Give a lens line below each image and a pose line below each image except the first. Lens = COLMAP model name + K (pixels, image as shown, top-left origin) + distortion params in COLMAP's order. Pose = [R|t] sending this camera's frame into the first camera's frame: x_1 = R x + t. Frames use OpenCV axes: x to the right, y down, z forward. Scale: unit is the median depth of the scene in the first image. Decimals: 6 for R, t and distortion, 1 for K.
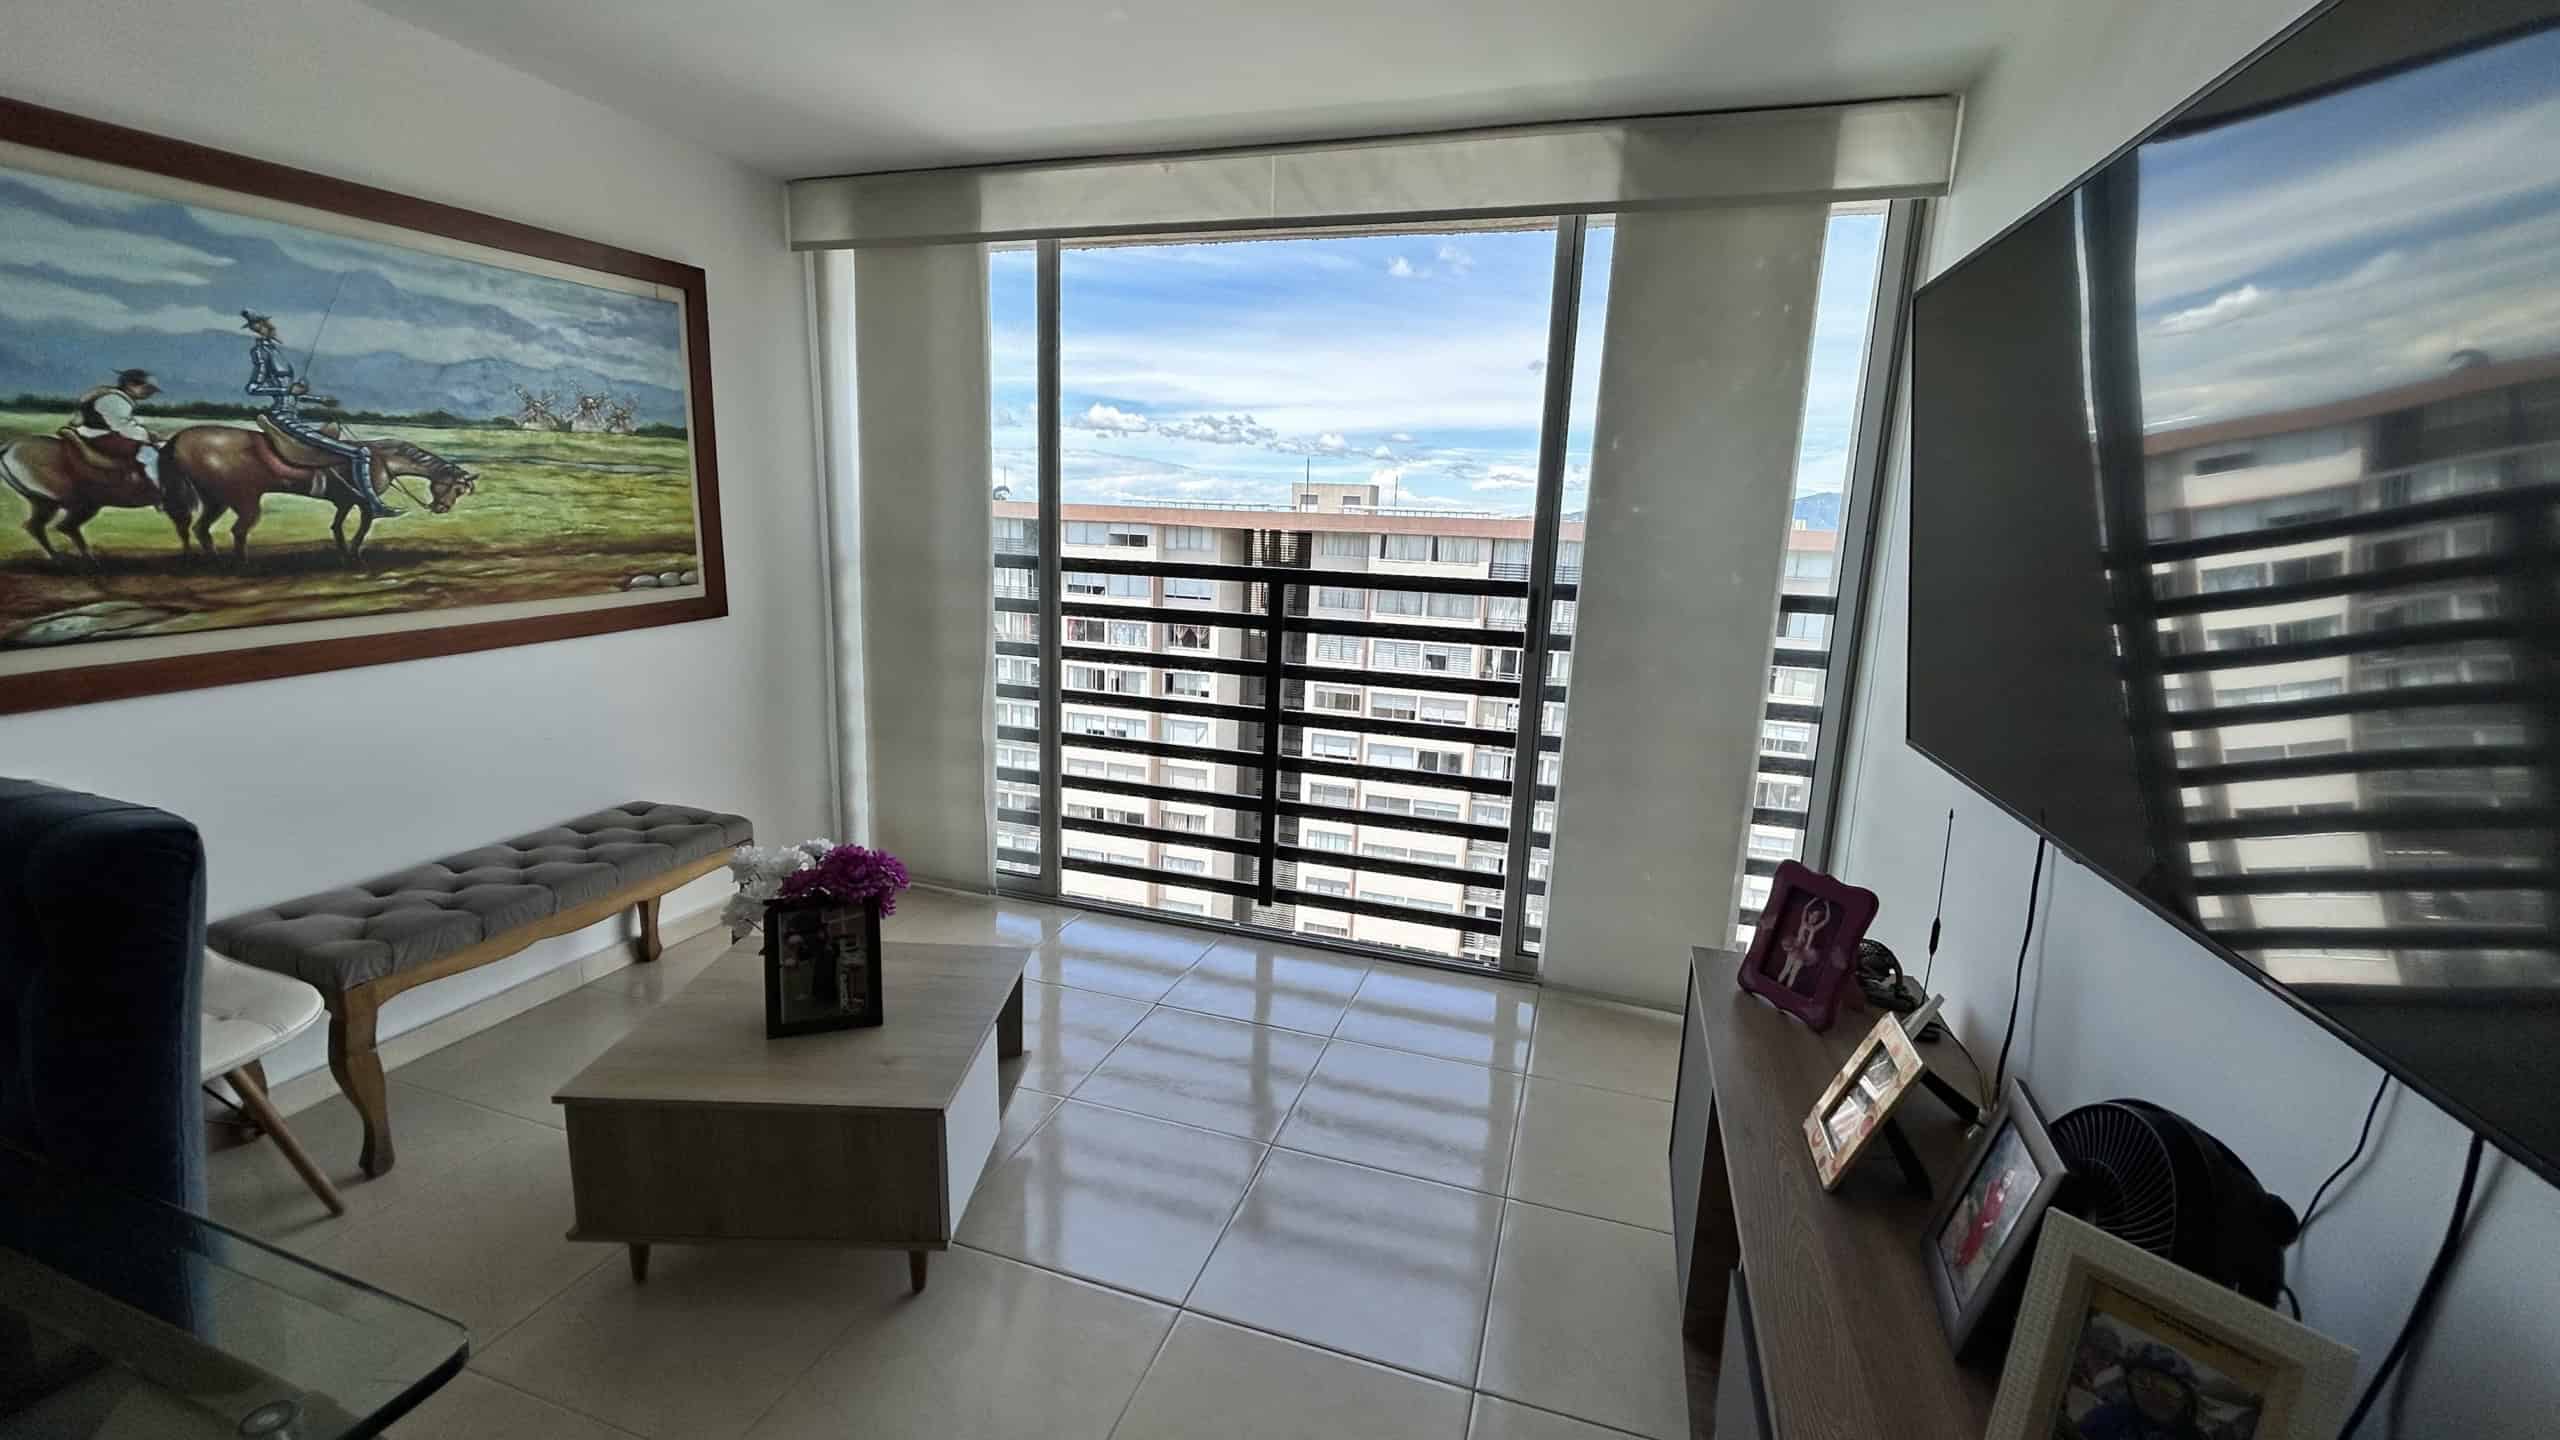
lens RADIAL K [[1031.8, 0, 1277.3], [0, 1031.8, 718.7], [0, 0, 1]] dist [-0.000455, -0.000130]
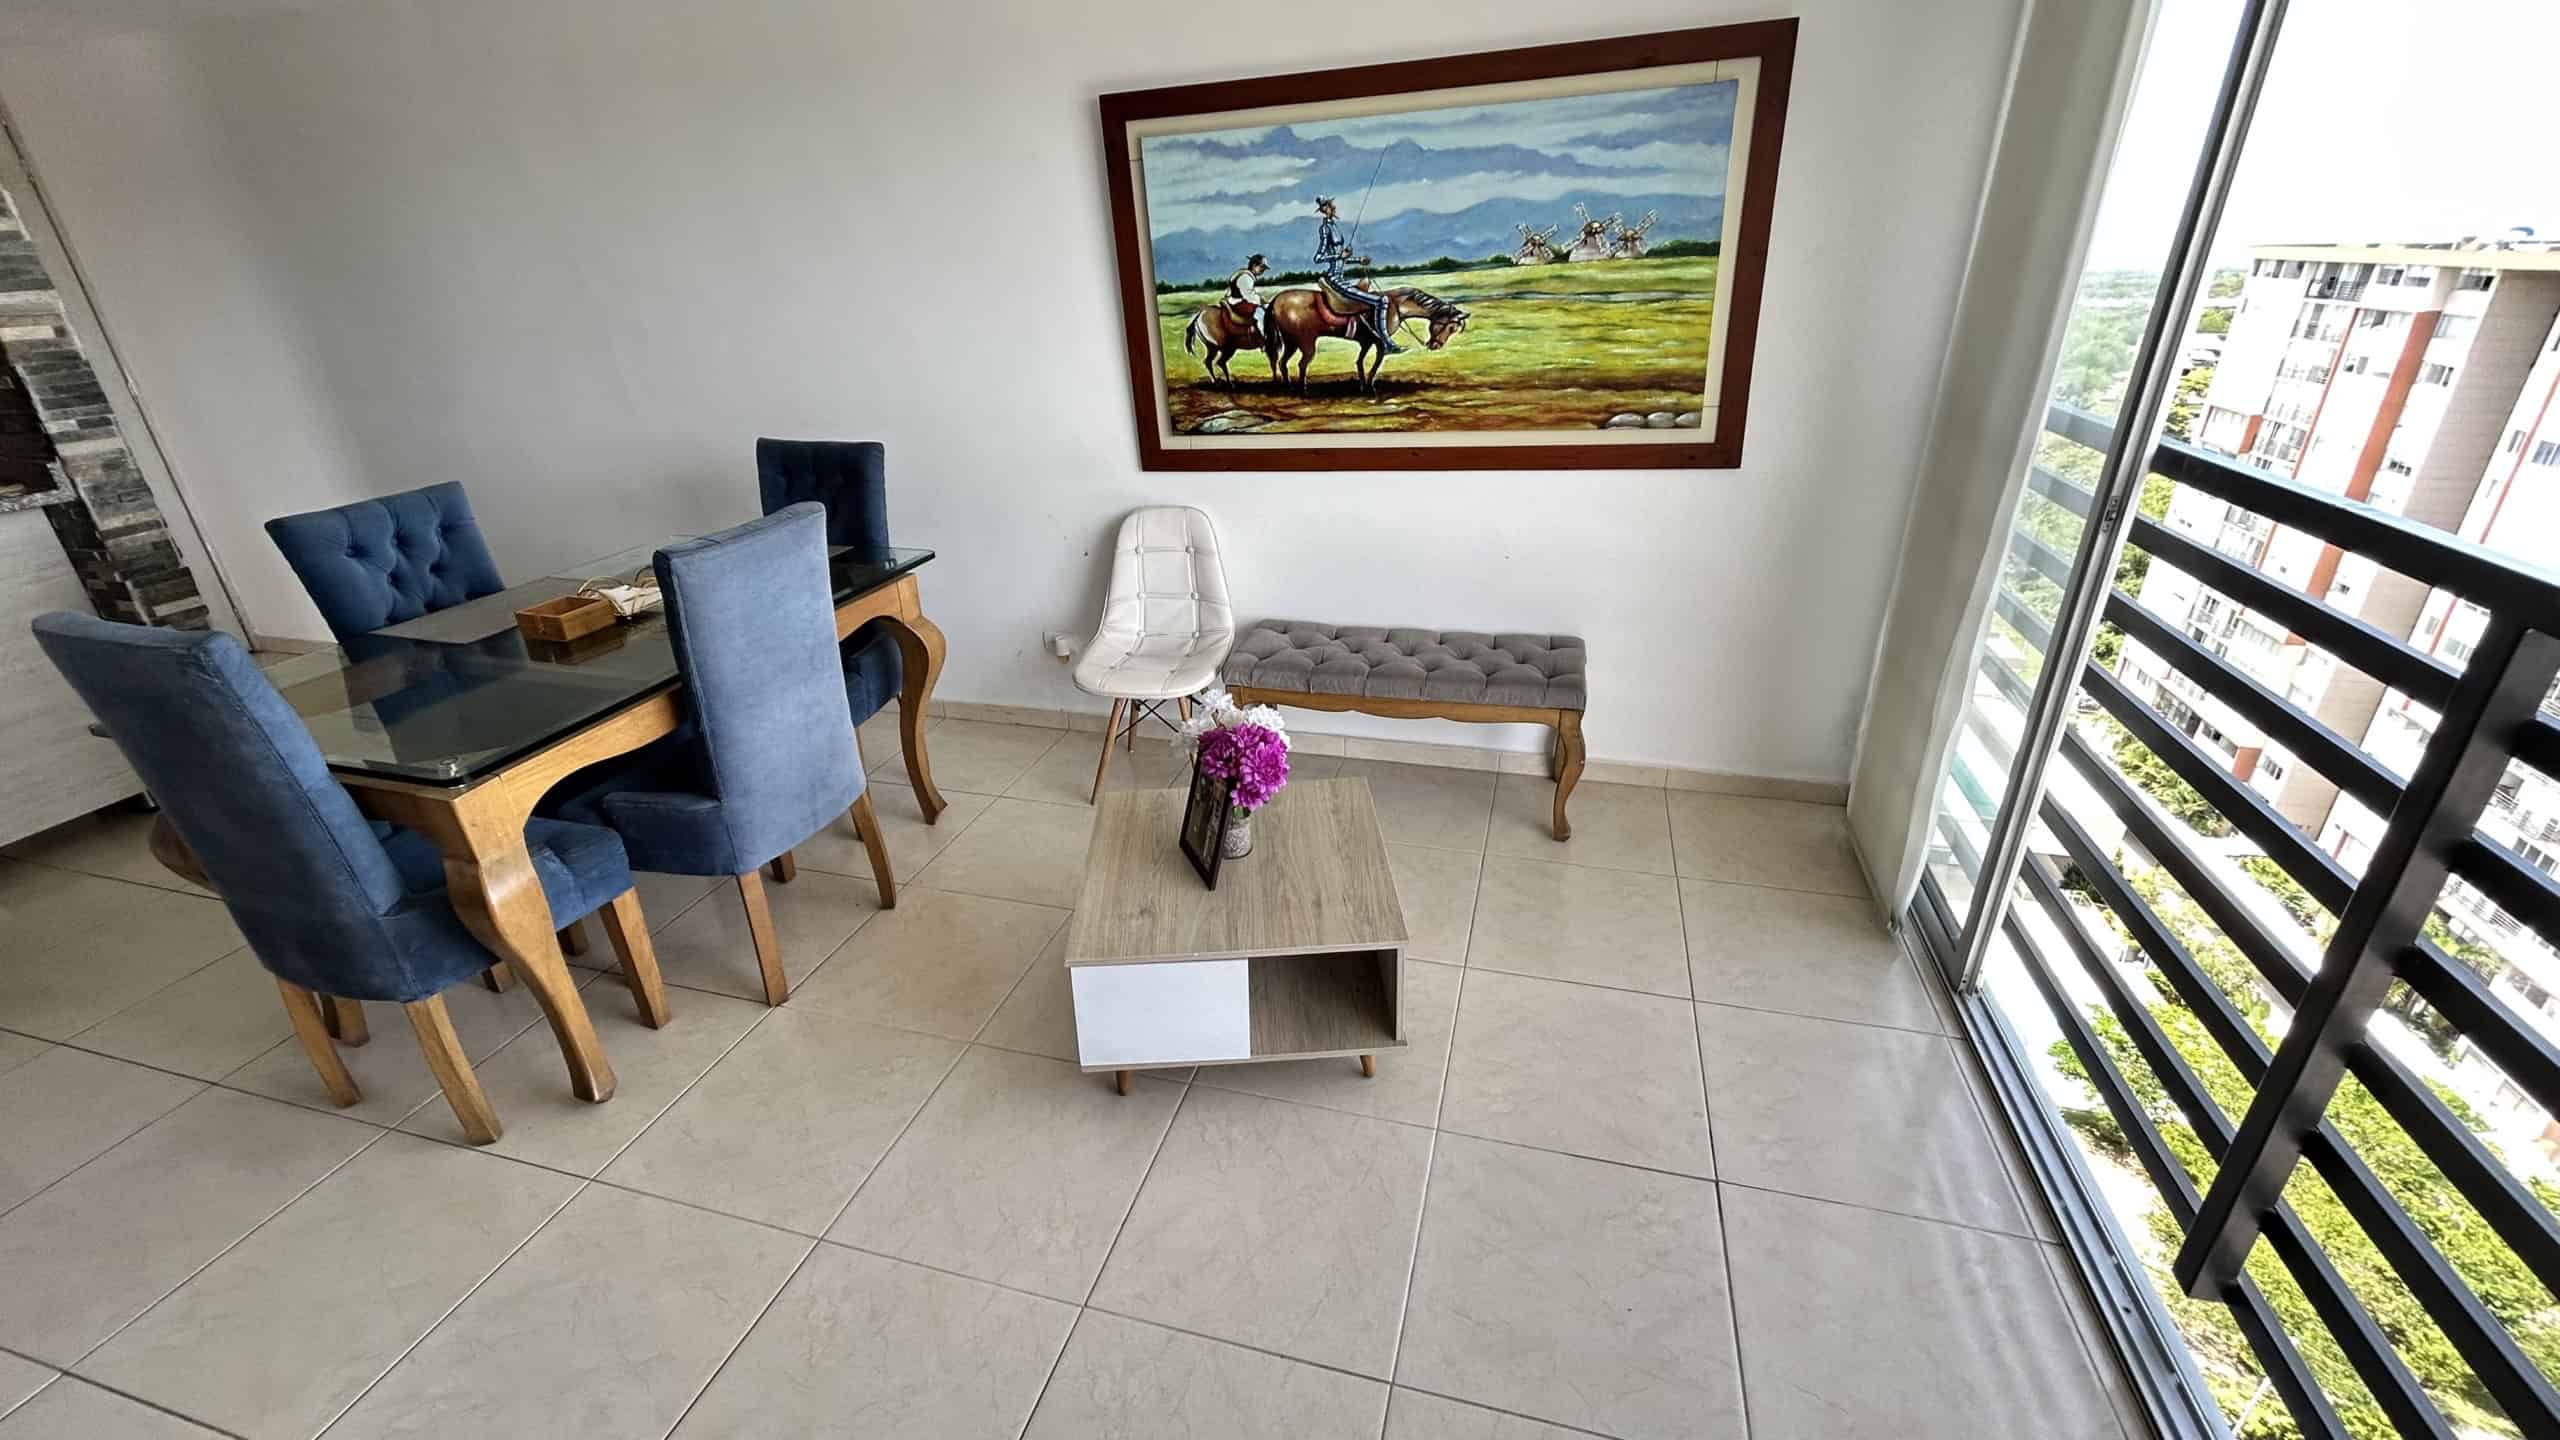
lens RADIAL K [[1031.8, 0, 1277.3], [0, 1031.8, 718.7], [0, 0, 1]] dist [-0.000455, -0.000130]
pose [[0.042380, 0.383977, -0.922370, 0.452270], [-0.161829, 0.913646, 0.372910, -0.235711], [0.985908, 0.133463, 0.100859, 0.796808]]
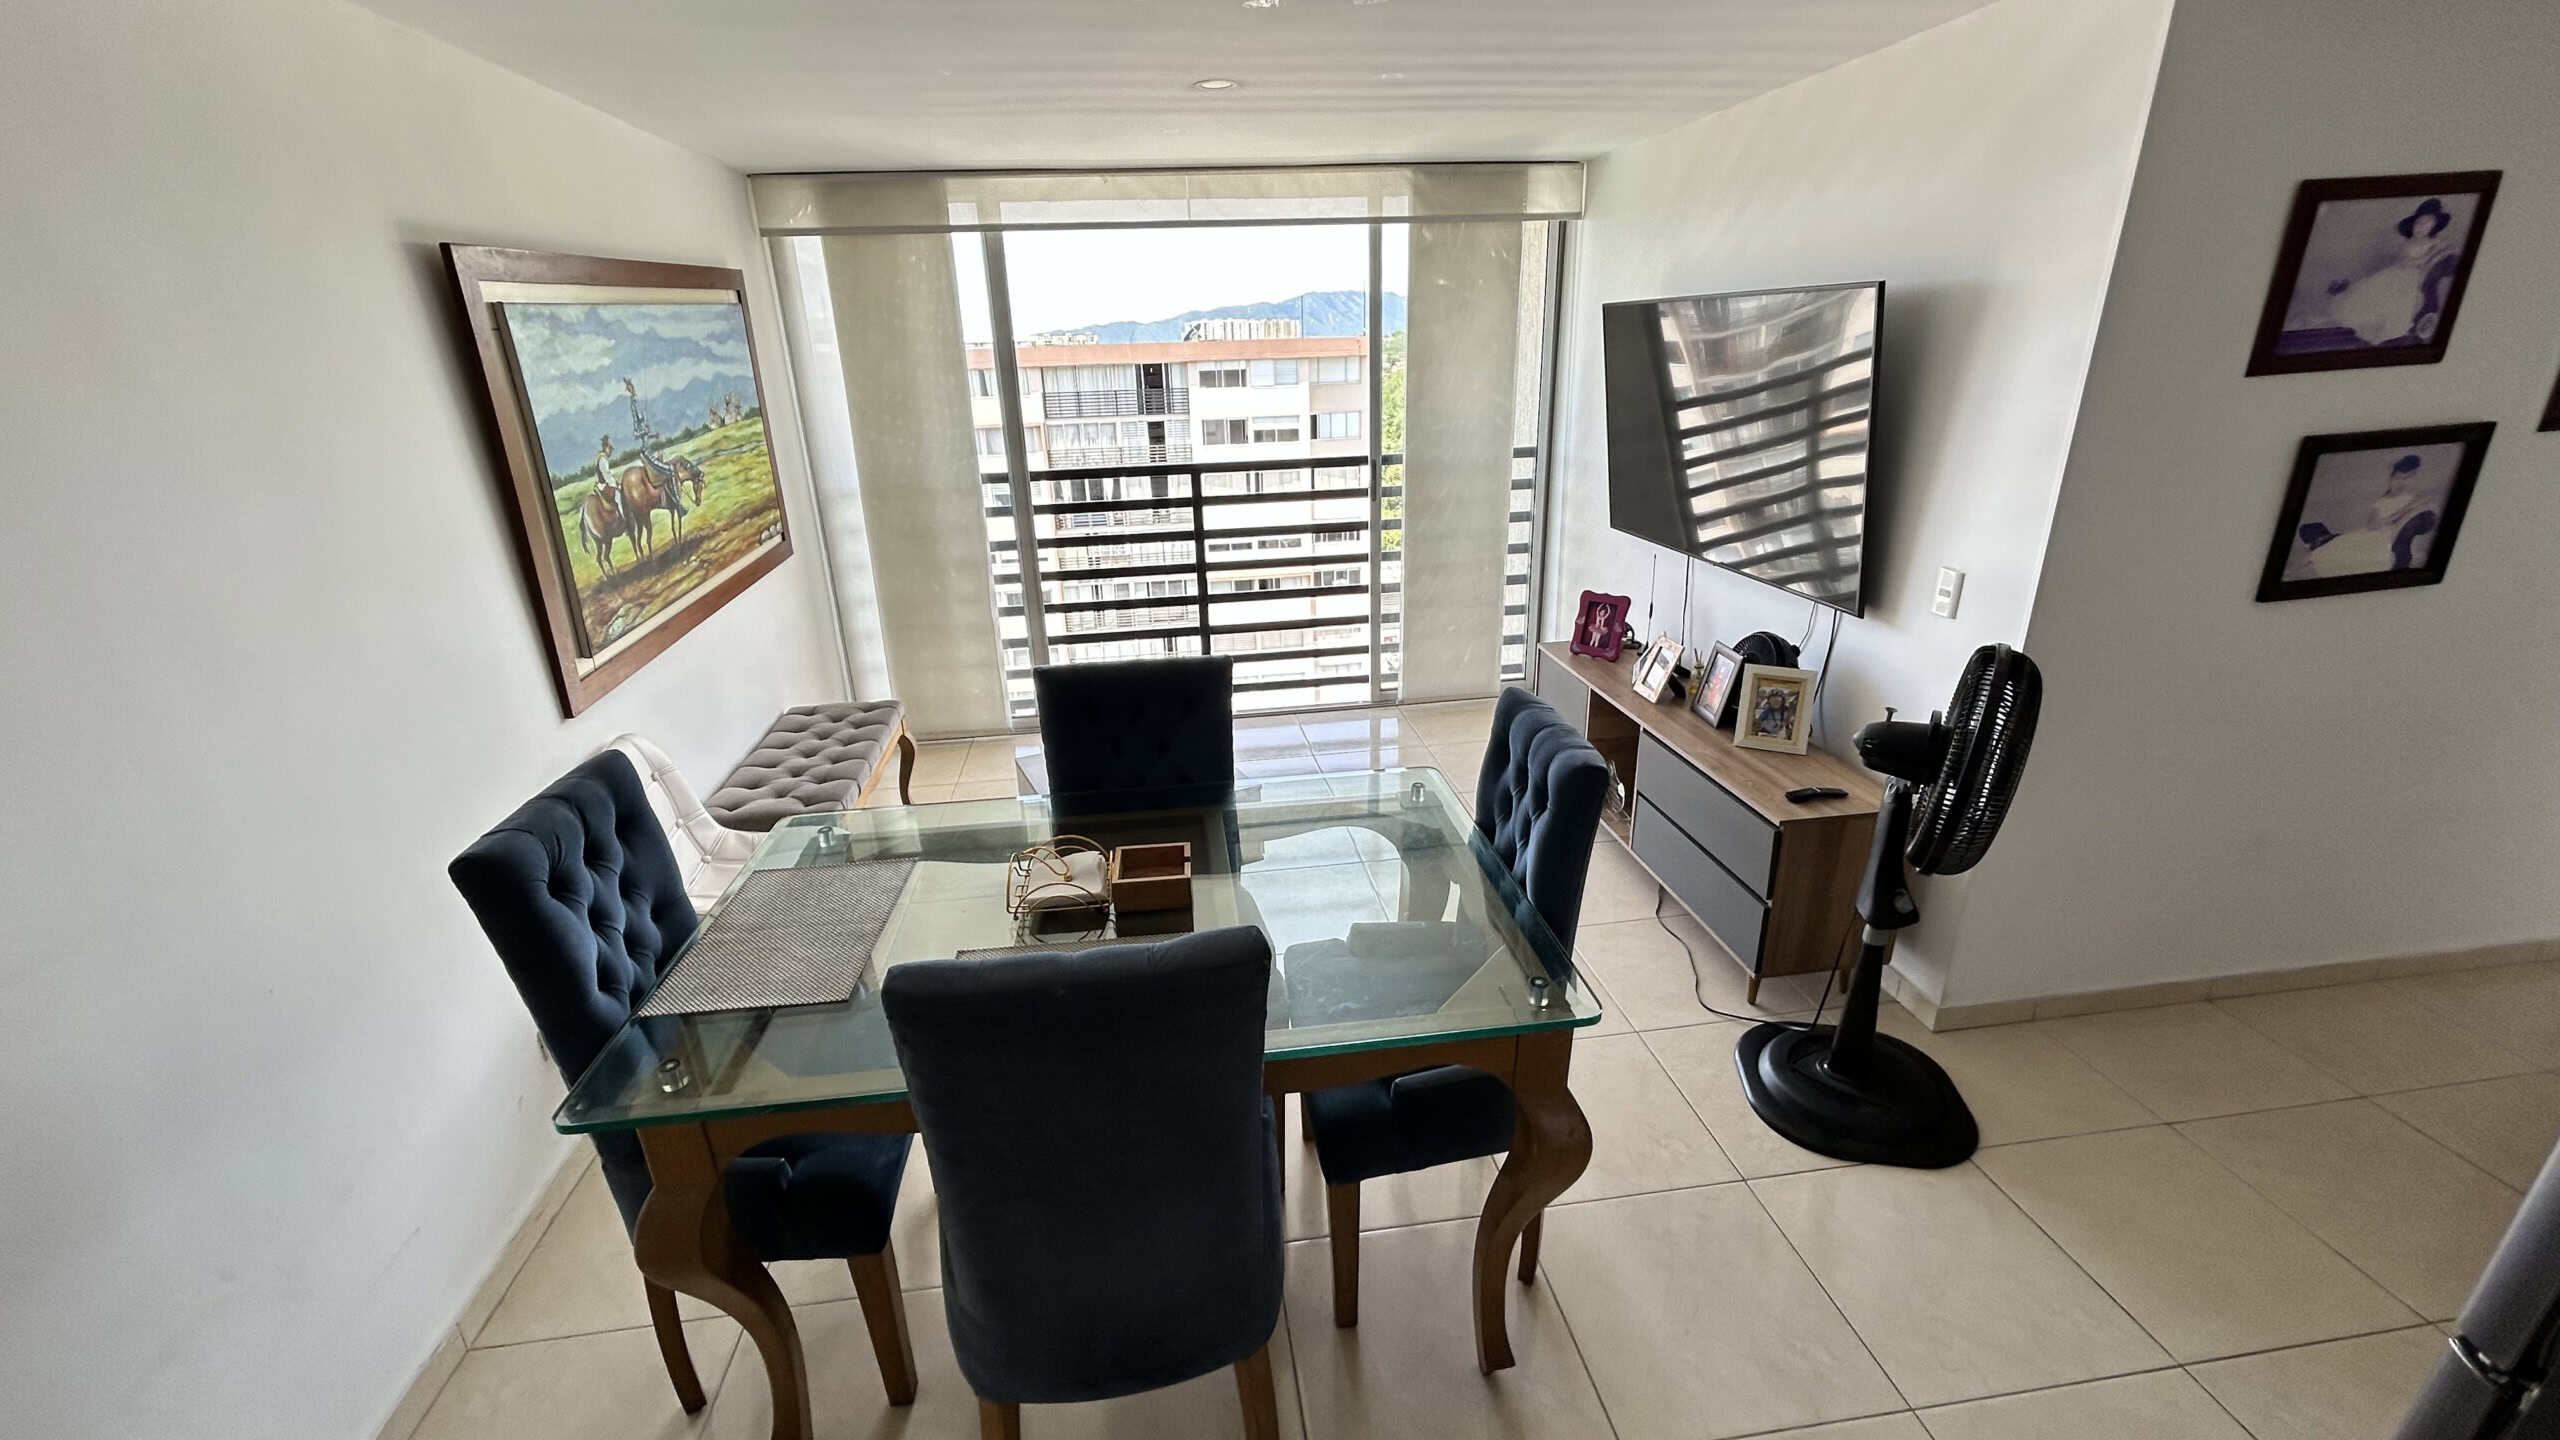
lens RADIAL K [[1053.0, 0, 1280.0], [0, 1053.0, 720.0], [0, 0, 1]] dist [-0.001450, -0.000036]
pose [[0.897578, -0.211702, 0.386699, -0.758633], [0.147716, 0.970872, 0.188645, -0.082970], [-0.415372, -0.112202, 0.902705, -0.571317]]
